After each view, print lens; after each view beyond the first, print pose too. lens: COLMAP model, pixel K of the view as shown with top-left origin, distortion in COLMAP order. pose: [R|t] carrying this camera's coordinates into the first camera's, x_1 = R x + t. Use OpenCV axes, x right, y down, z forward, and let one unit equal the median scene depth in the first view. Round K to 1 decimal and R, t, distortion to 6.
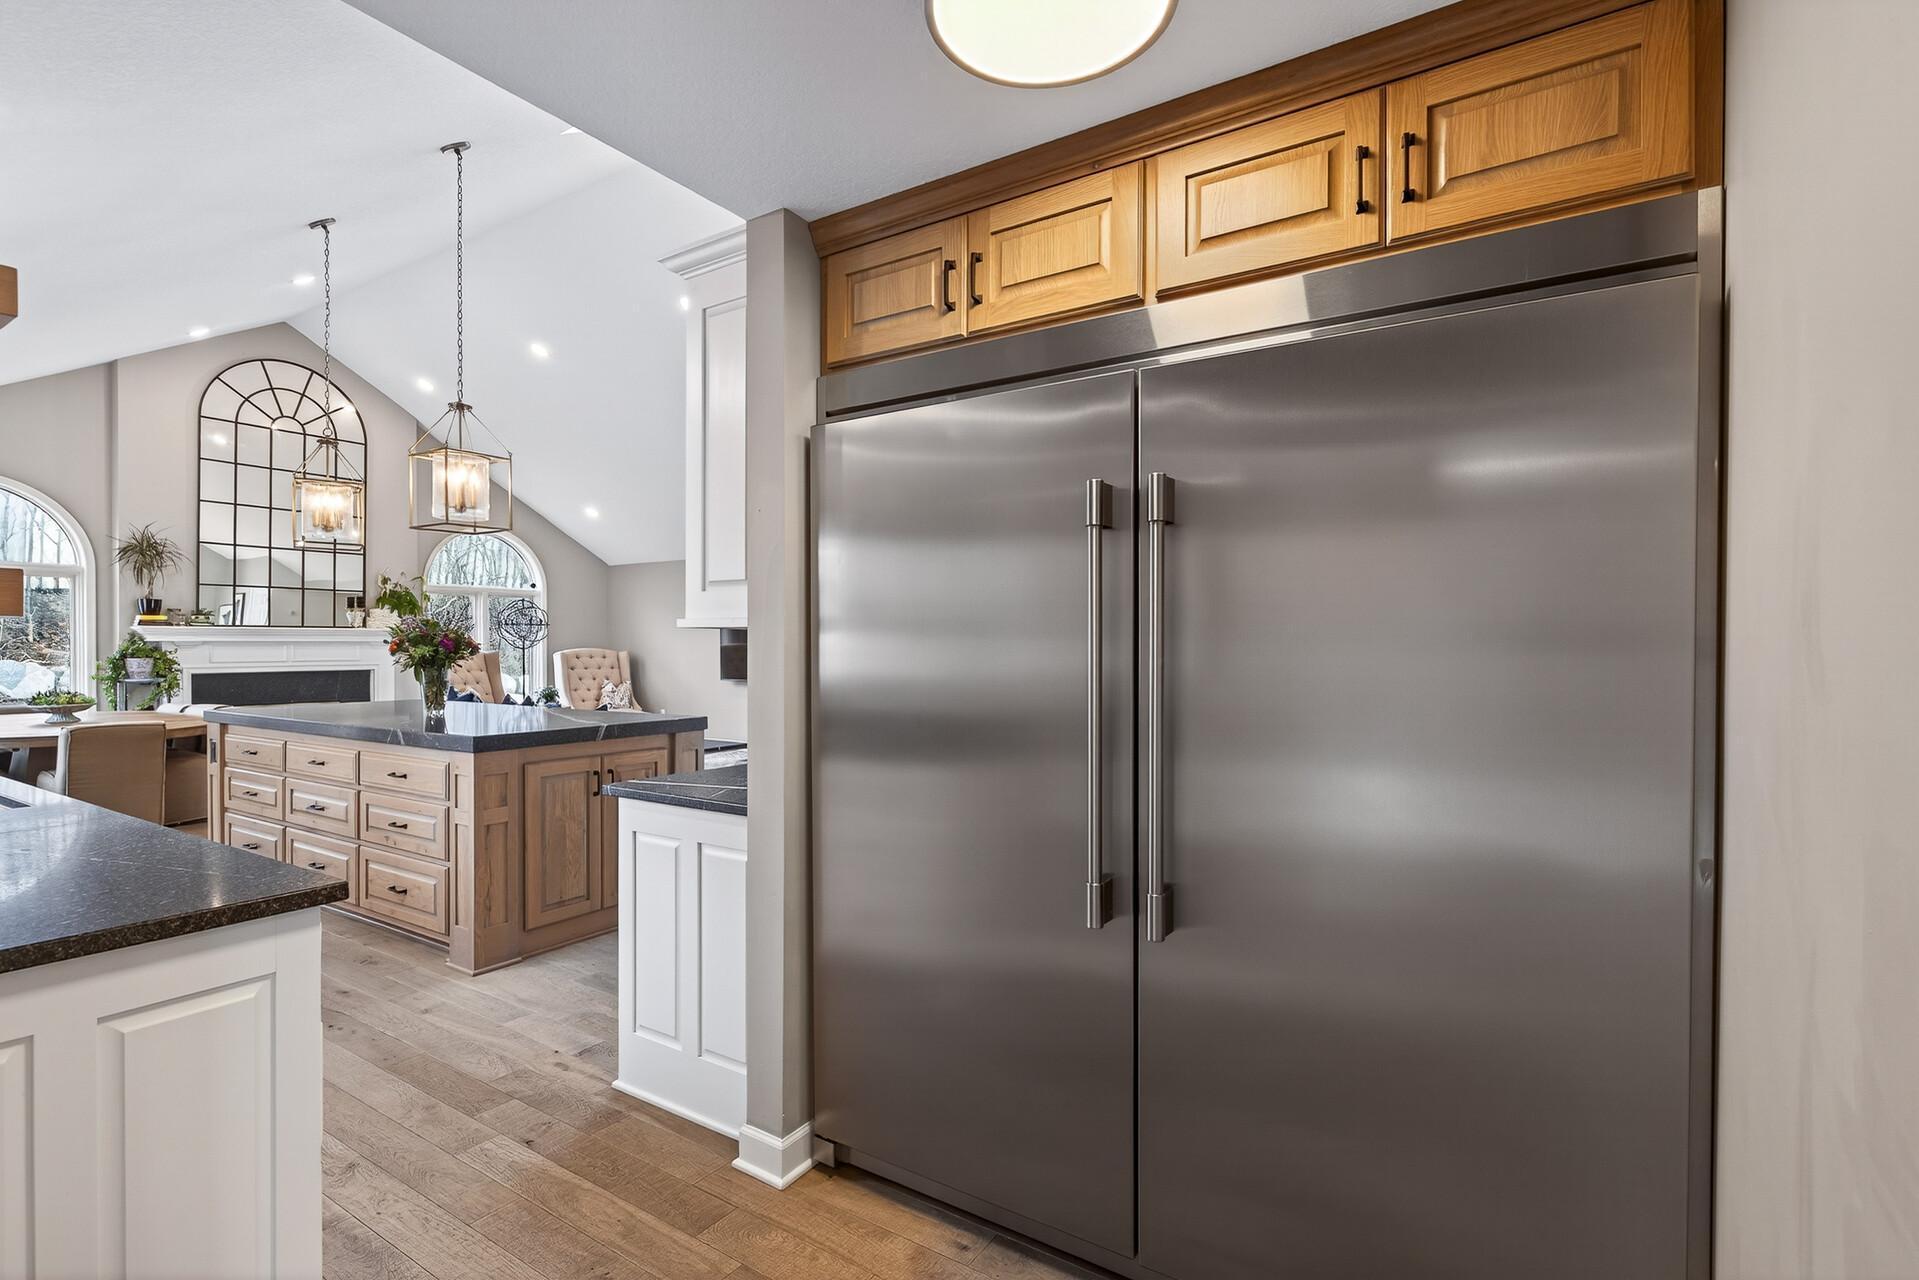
lens RADIAL K [[790.4, 0, 965.2], [0, 790.4, 643.8], [0, 0, 1]] dist [-0.008114, 0.000166]
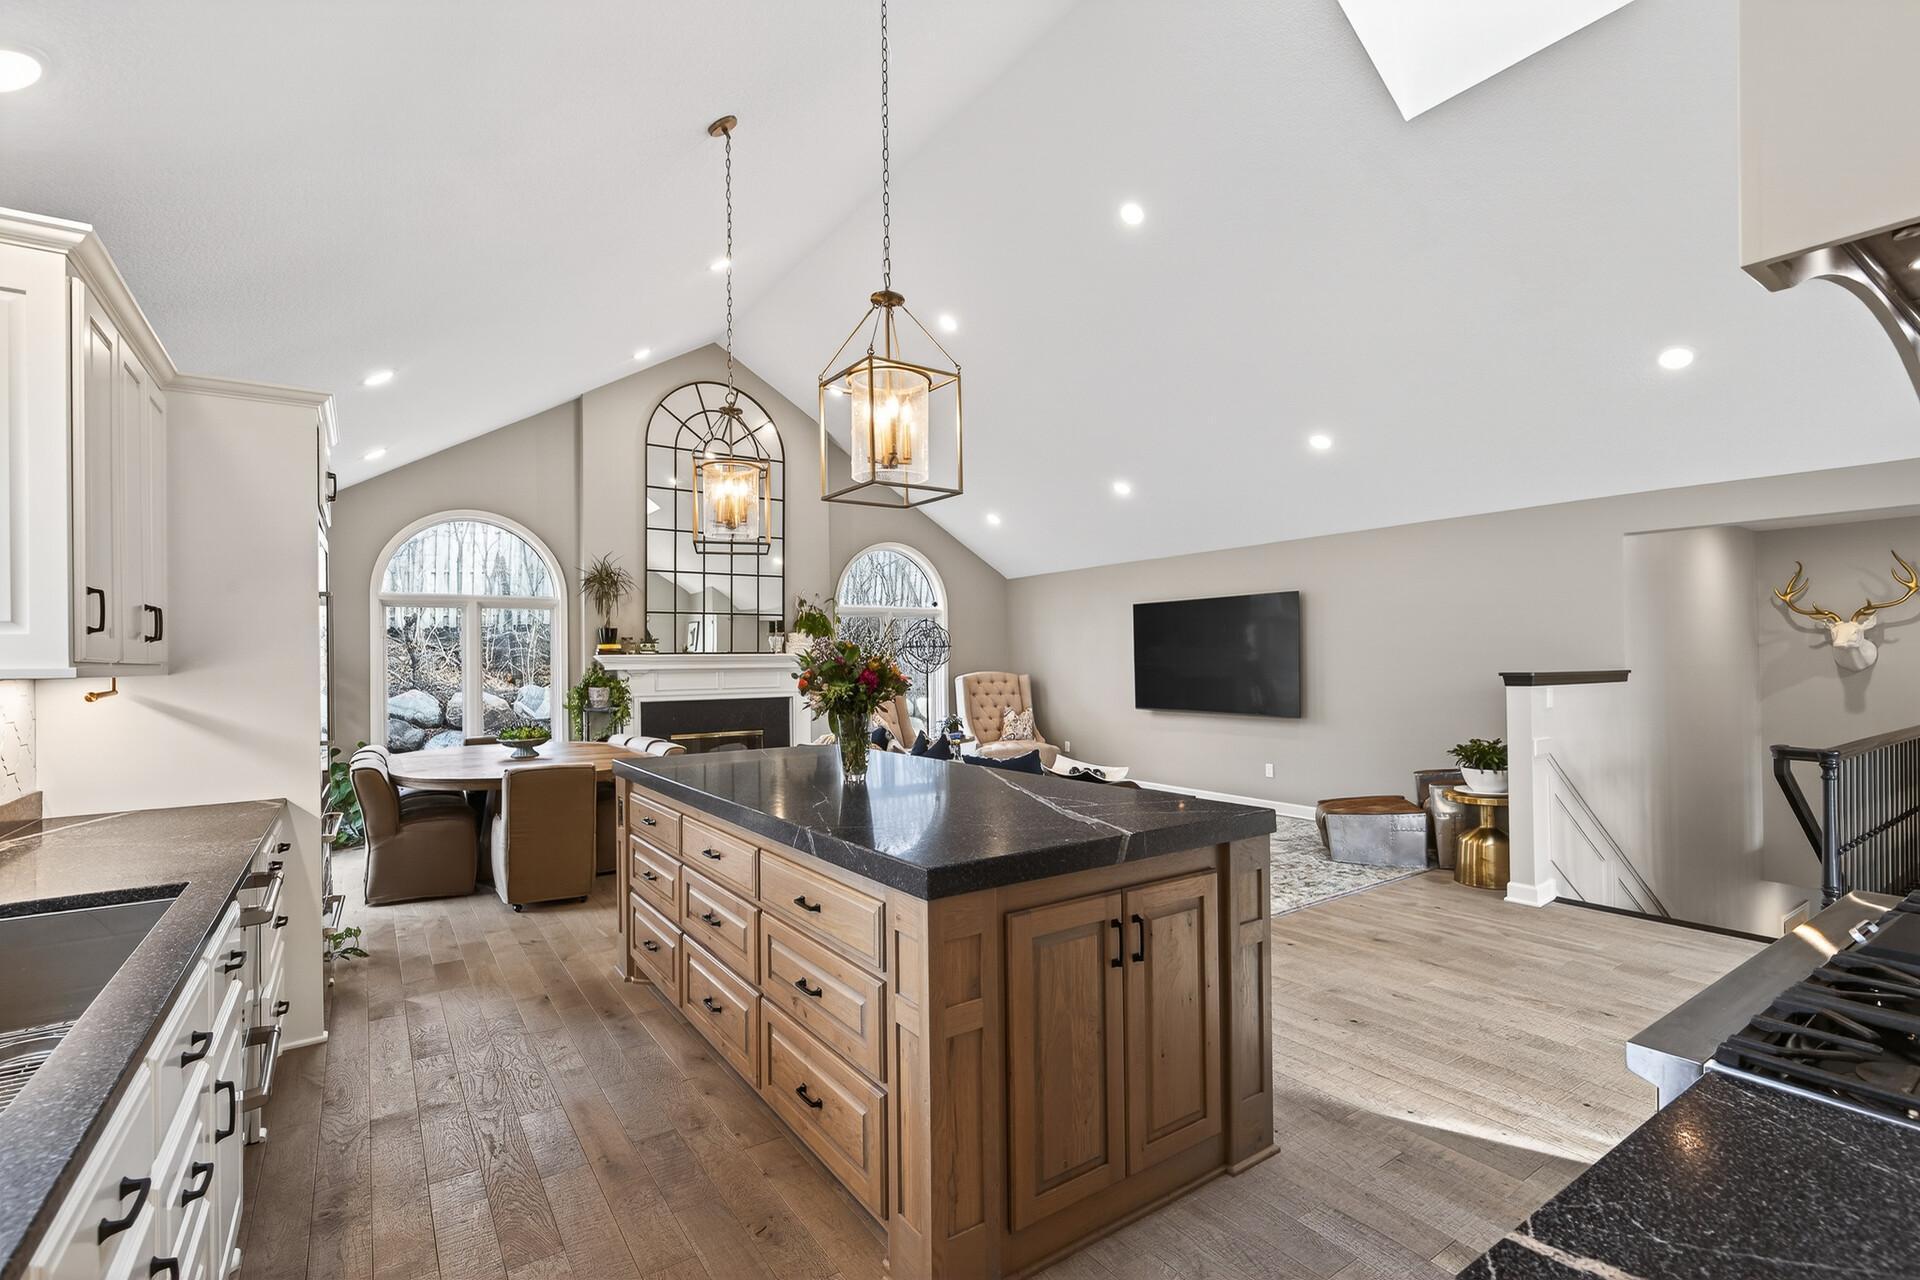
lens RADIAL K [[869.4, 0, 960.1], [0, 869.4, 652.1], [0, 0, 1]] dist [-0.021454, 0.000043]
pose [[0.896635, -0.015286, -0.442507, -0.238141], [0.010109, 0.999850, -0.014055, -0.010525], [0.442656, 0.008128, 0.896655, 0.338064]]
